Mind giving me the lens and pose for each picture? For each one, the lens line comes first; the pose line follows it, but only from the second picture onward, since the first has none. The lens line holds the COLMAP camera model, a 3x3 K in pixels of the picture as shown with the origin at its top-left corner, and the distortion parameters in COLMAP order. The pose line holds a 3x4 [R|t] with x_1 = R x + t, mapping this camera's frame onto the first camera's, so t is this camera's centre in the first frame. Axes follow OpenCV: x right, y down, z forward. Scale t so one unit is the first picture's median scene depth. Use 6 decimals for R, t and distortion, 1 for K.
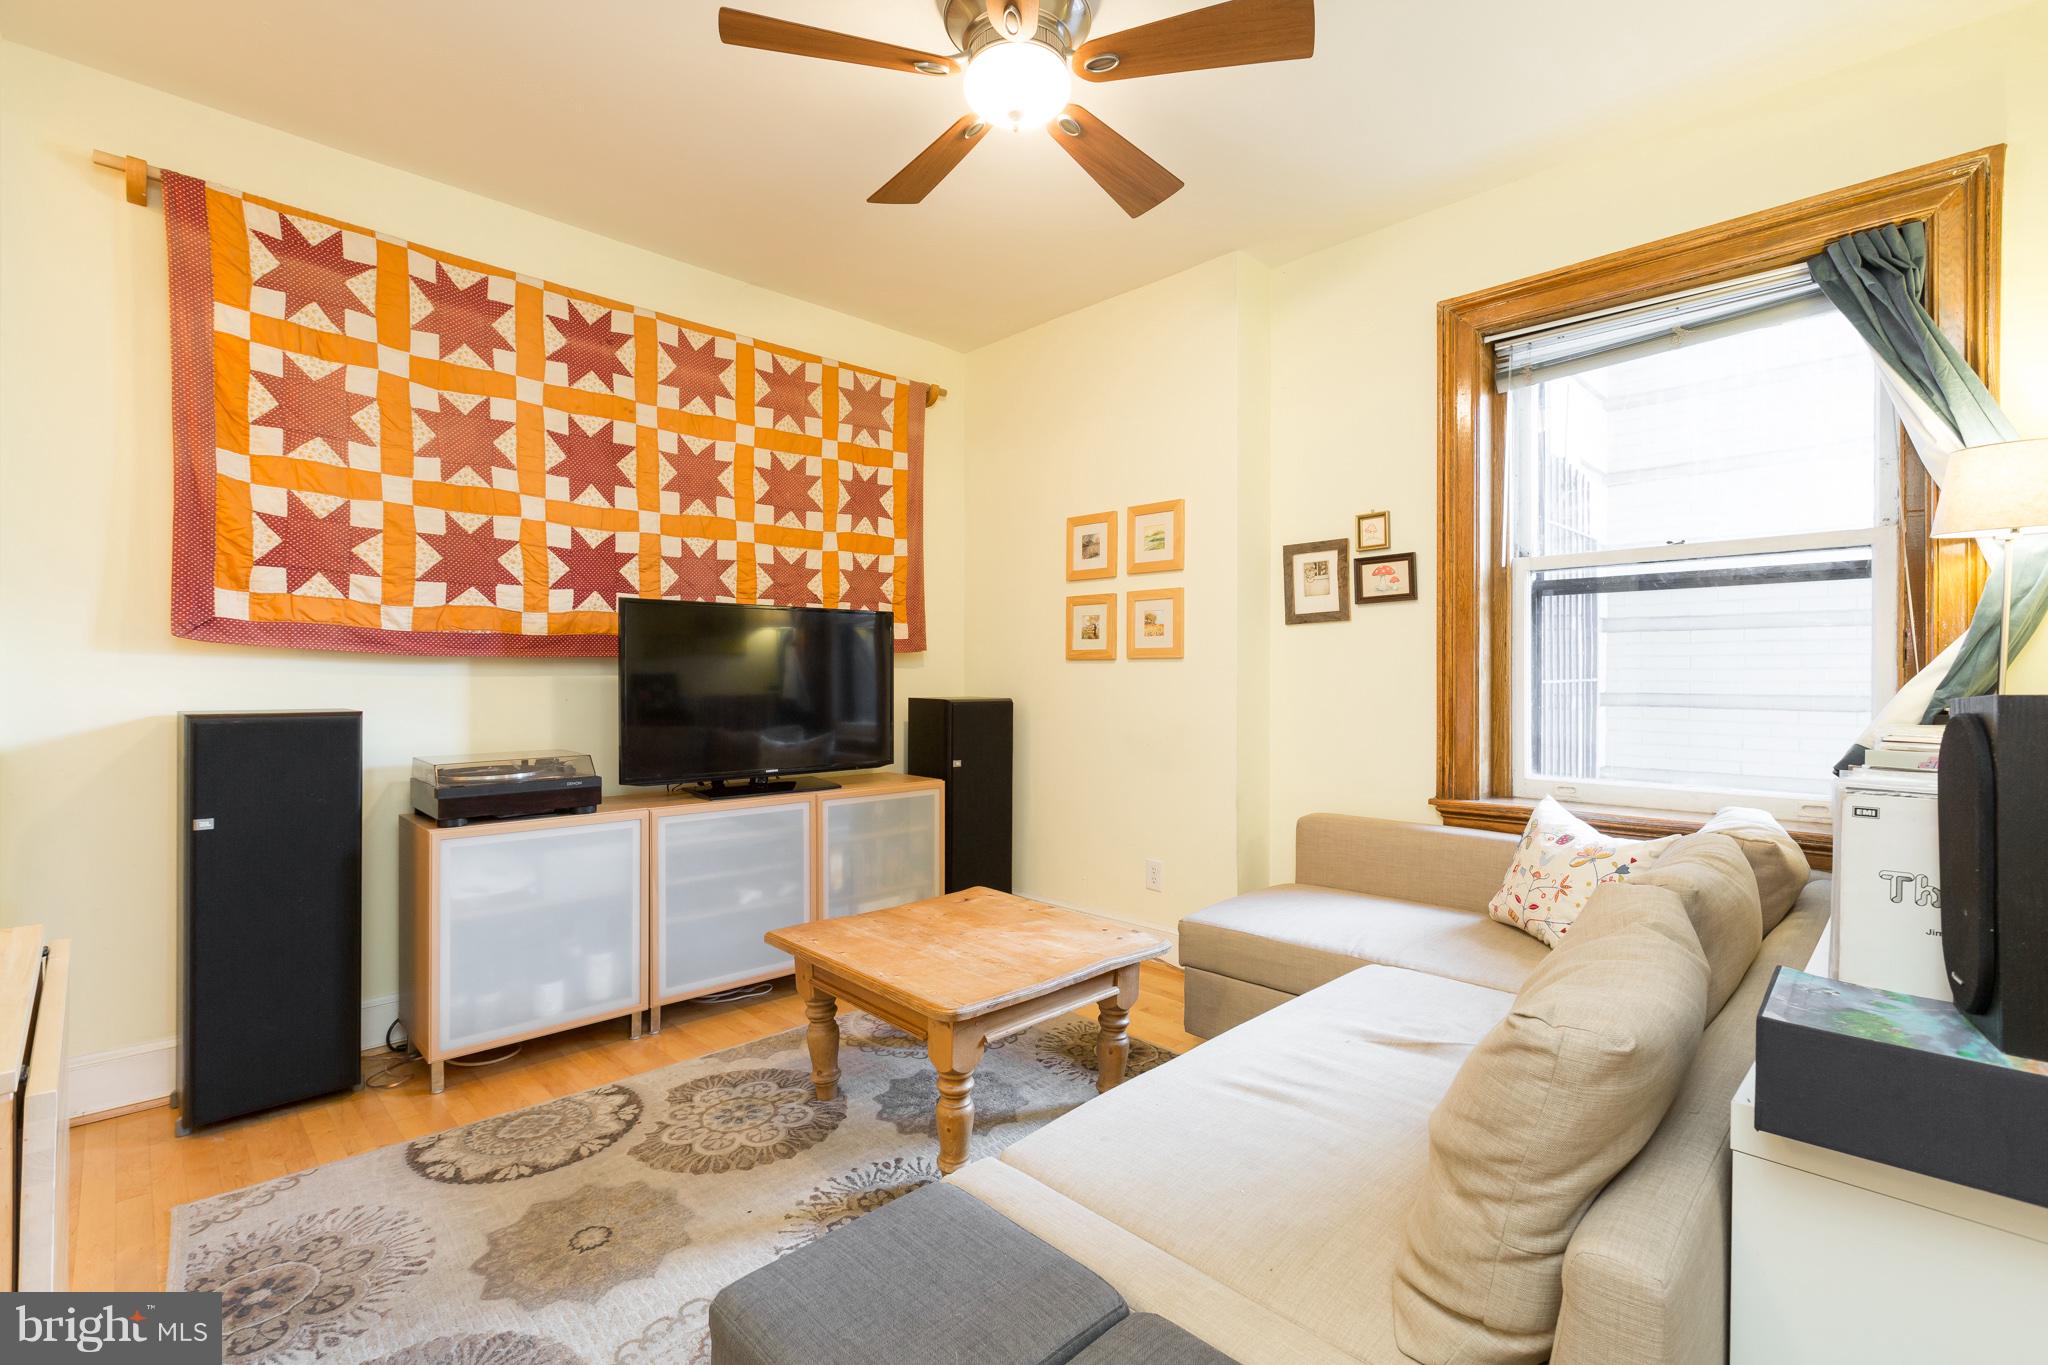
lens RADIAL K [[917.0, 0, 1032.7], [0, 917.0, 681.1], [0, 0, 1]] dist [-0.004606, 0.000105]
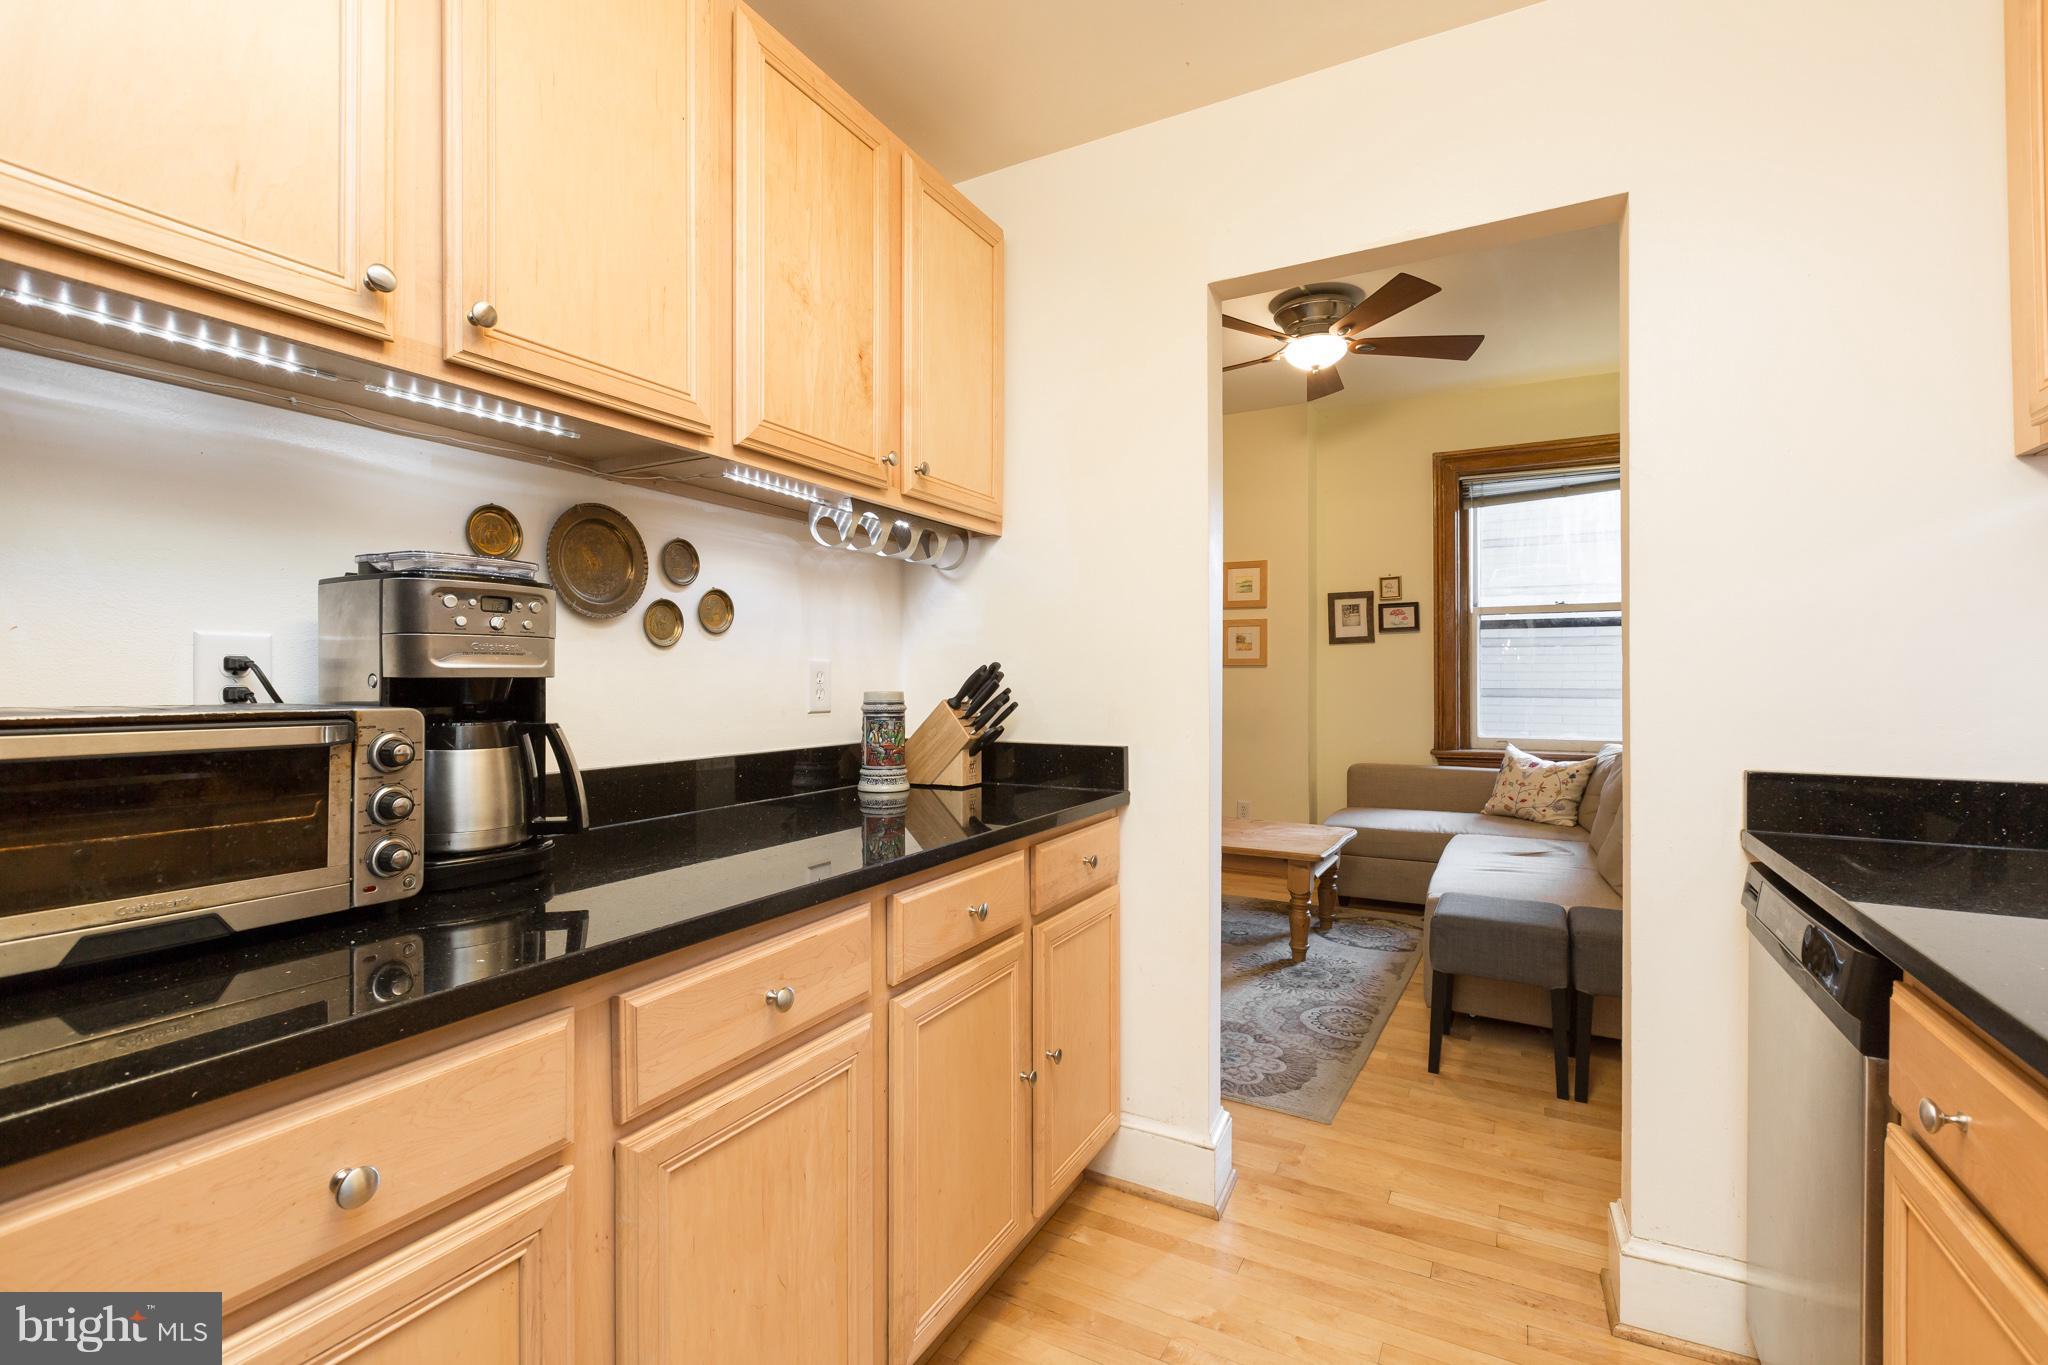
lens RADIAL K [[917.0, 0, 1015.5], [0, 917.0, 675.3], [0, 0, 1]] dist [-0.004606, 0.000105]
pose [[0.960558, -0.000206, 0.278079, -0.719980], [0.002768, 0.999957, -0.008820, 0.004299], [-0.278066, 0.009242, 0.960518, -0.374771]]
